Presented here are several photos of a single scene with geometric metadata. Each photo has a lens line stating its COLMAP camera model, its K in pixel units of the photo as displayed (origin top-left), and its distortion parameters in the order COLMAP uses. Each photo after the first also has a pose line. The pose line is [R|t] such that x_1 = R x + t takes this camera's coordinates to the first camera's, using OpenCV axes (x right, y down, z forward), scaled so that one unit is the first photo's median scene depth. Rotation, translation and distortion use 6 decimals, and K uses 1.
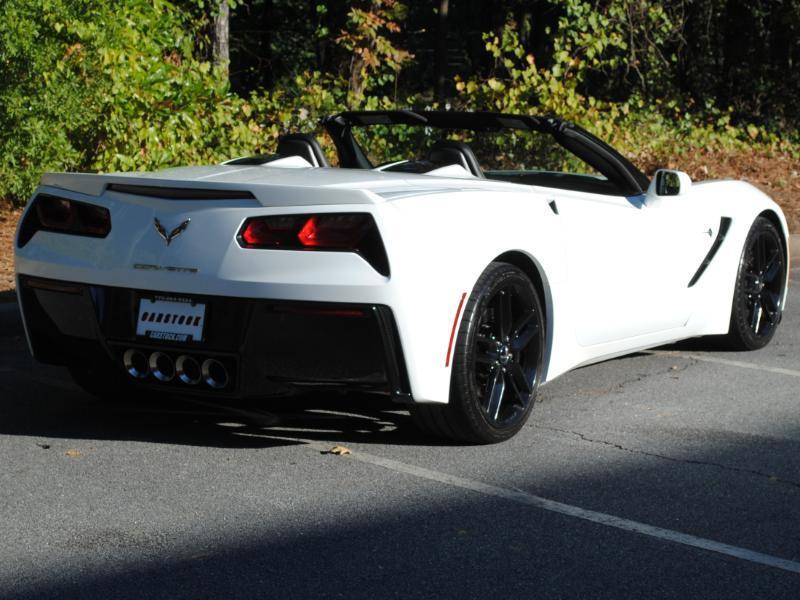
lens RADIAL K [[2257.3, 0, 400.0], [0, 2257.3, 300.0], [0, 0, 1]] dist [0.017833, 0.604806]
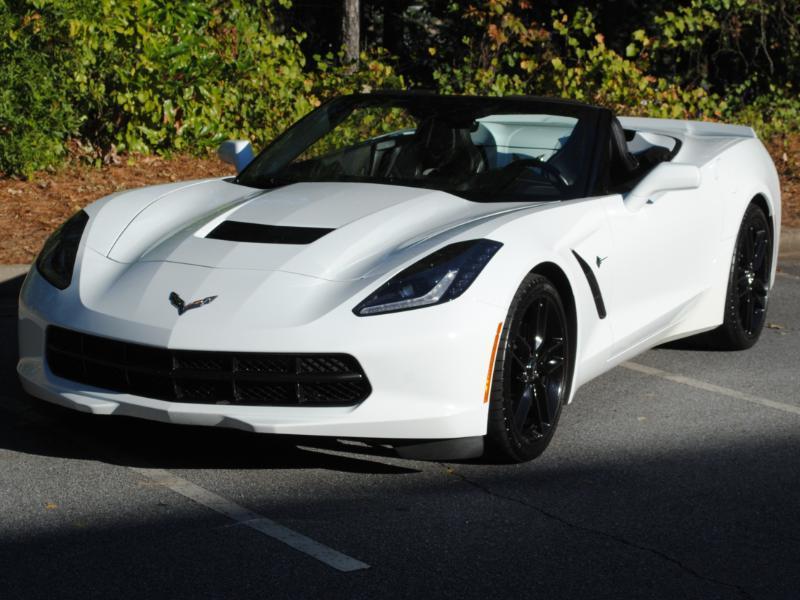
lens RADIAL K [[2316.3, 0, 400.0], [0, 2316.3, 300.0], [0, 0, 1]] dist [0.027734, 0.312731]
pose [[0.982293, 0.036087, -0.183843, 0.289567], [-0.034813, 0.999342, 0.010157, -0.003167], [0.184088, -0.003577, 0.982903, 0.017549]]
